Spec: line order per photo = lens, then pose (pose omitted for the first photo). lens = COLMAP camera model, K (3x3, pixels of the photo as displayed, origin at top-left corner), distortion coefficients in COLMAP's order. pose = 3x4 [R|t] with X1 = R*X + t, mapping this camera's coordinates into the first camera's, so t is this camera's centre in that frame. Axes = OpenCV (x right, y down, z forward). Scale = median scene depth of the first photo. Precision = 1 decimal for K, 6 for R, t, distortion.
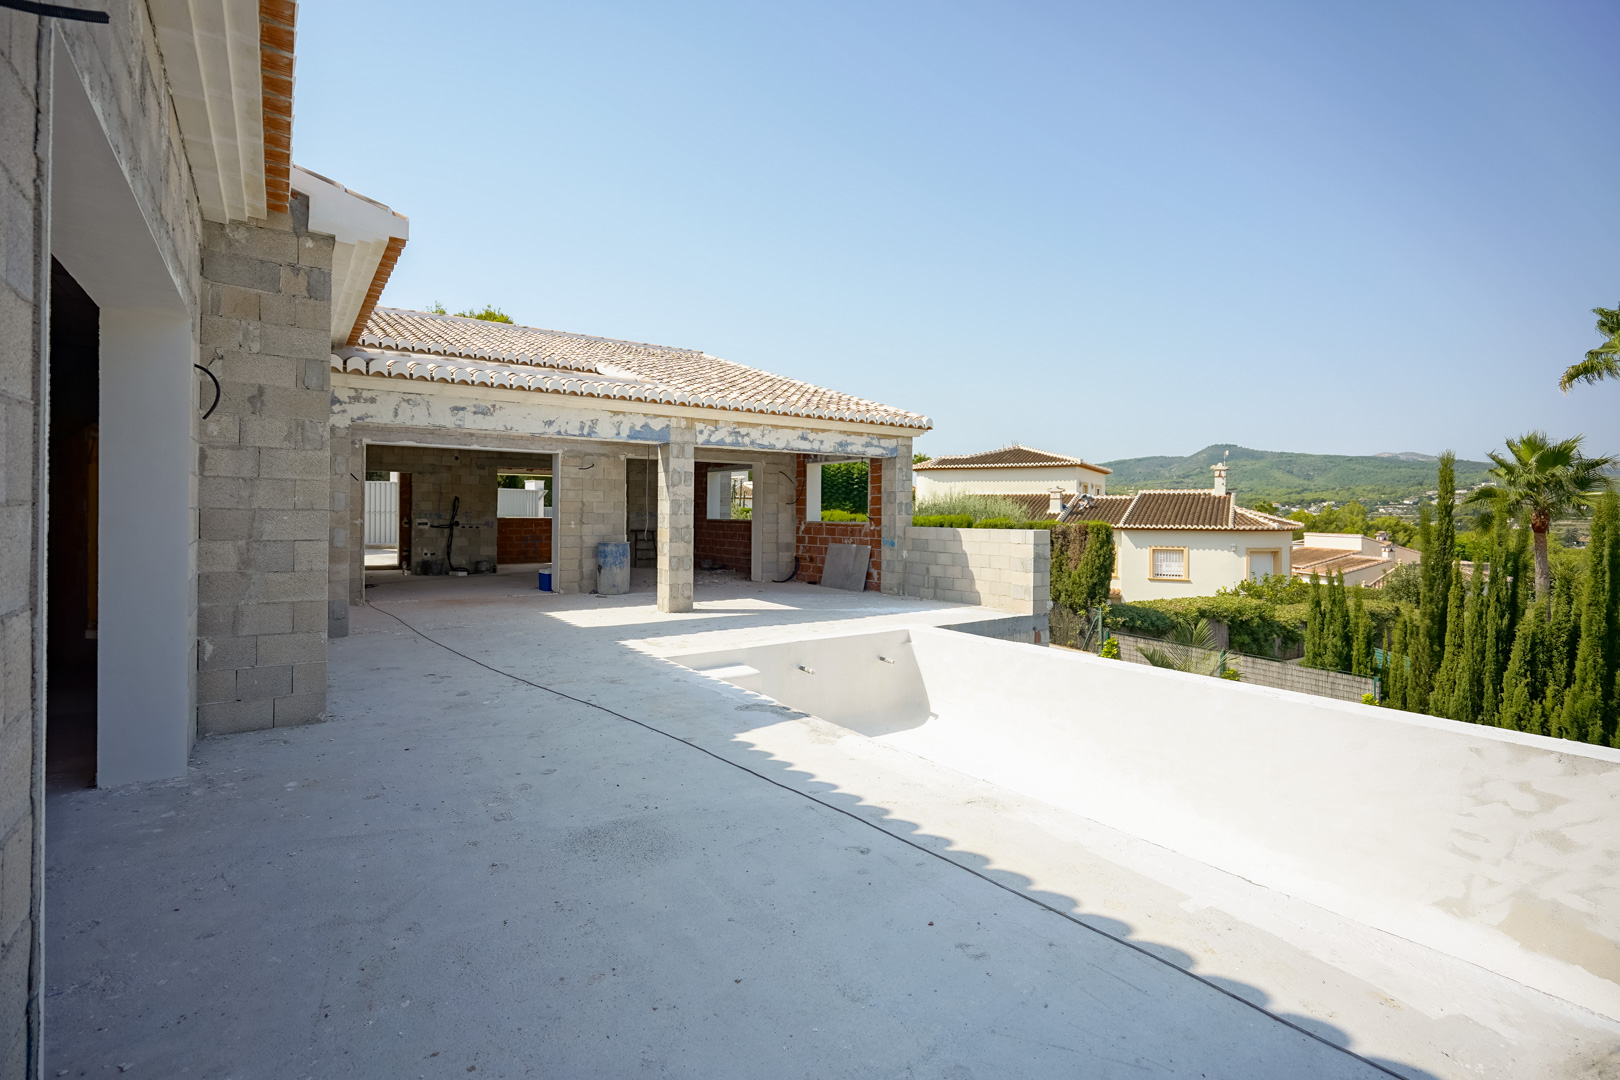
lens RADIAL K [[753.8, 0, 810.0], [0, 753.8, 540.0], [0, 0, 1]] dist [-0.000142, 0.001463]
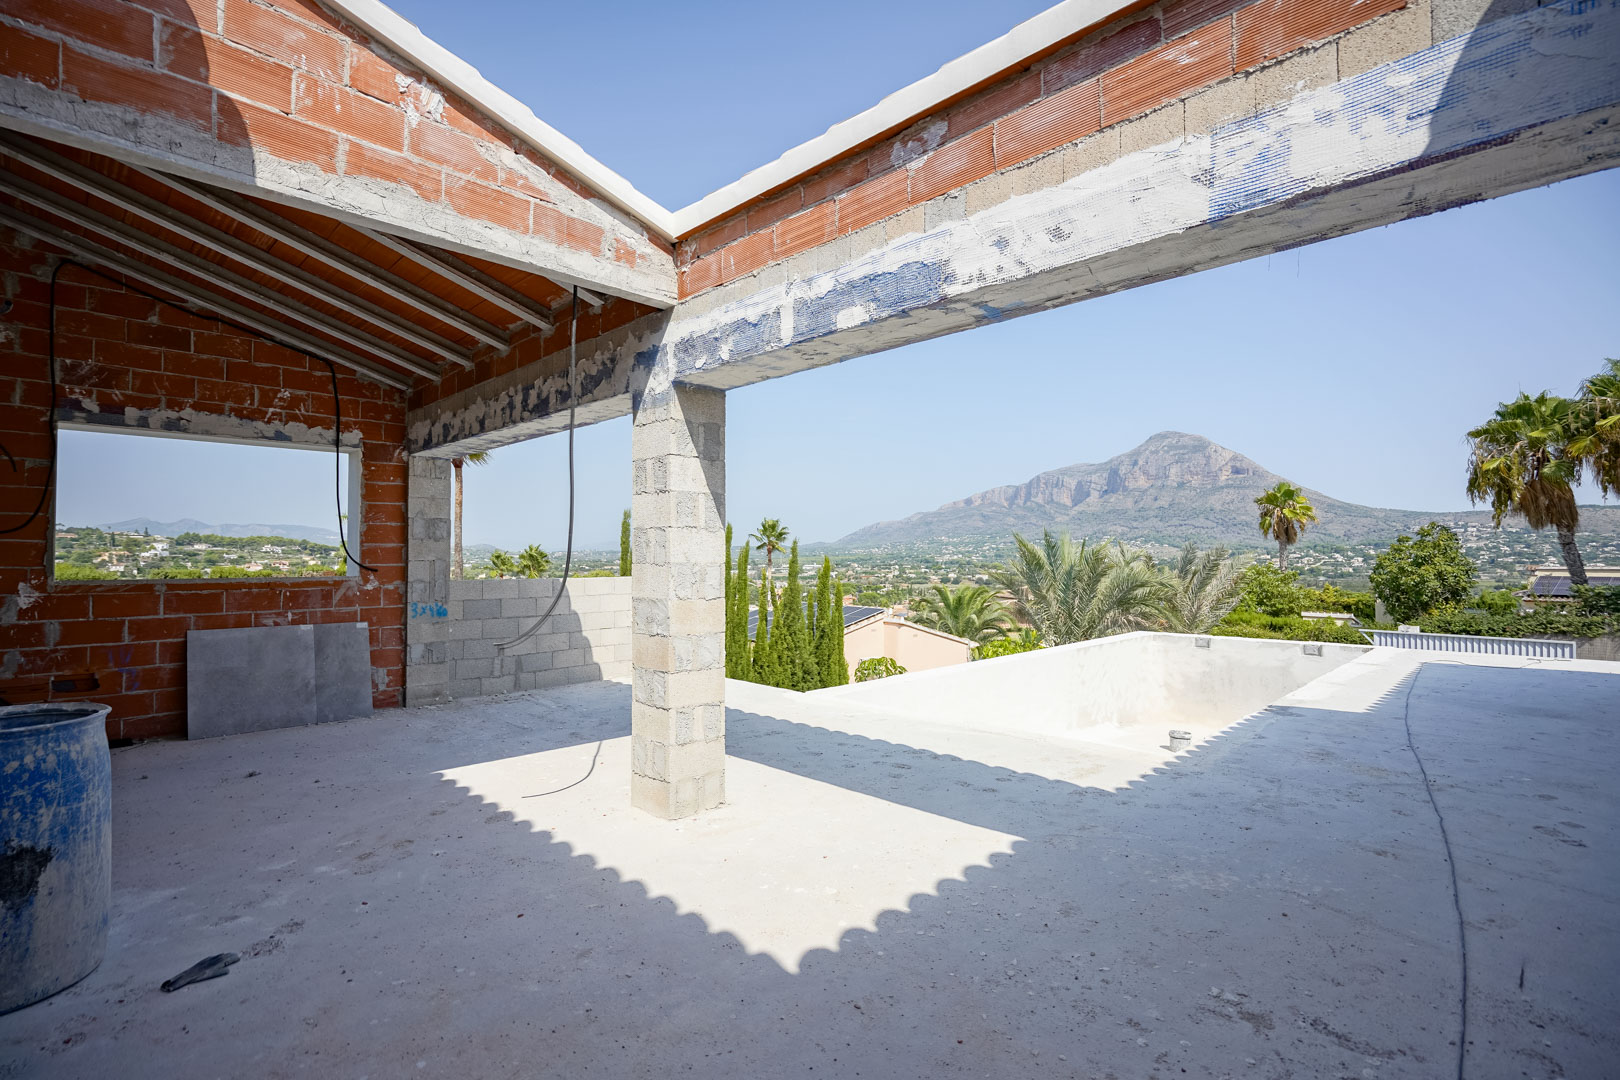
lens RADIAL K [[753.8, 0, 810.0], [0, 753.8, 540.0], [0, 0, 1]] dist [-0.000142, 0.001463]
pose [[-0.174982, 0.023769, 0.984285, -0.470751], [0.040942, 0.999019, -0.016847, -0.026598], [-0.983720, 0.037350, -0.175784, 0.791163]]
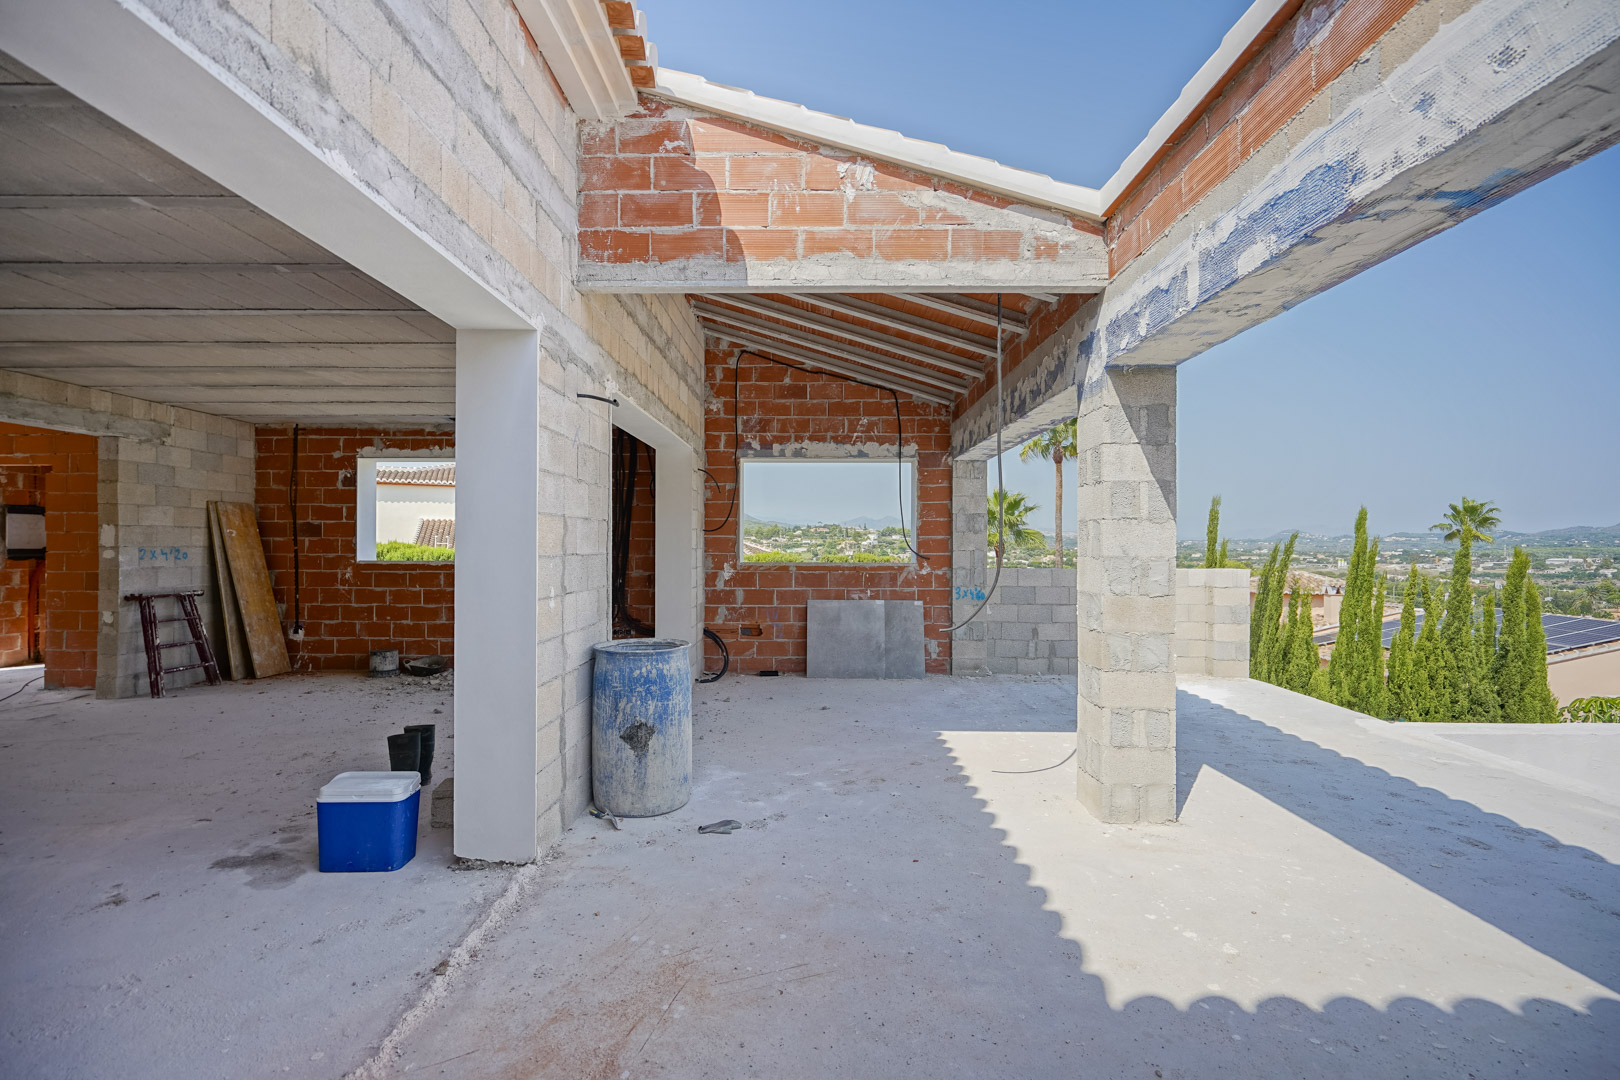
lens RADIAL K [[734.2, 0, 809.5], [0, 734.2, 543.0], [0, 0, 1]] dist [0.001481, 0.001714]
pose [[0.580014, 0.005298, 0.814589, -0.460183], [0.029675, 0.999178, -0.027627, -0.025569], [-0.814066, 0.040197, 0.579380, 0.723008]]
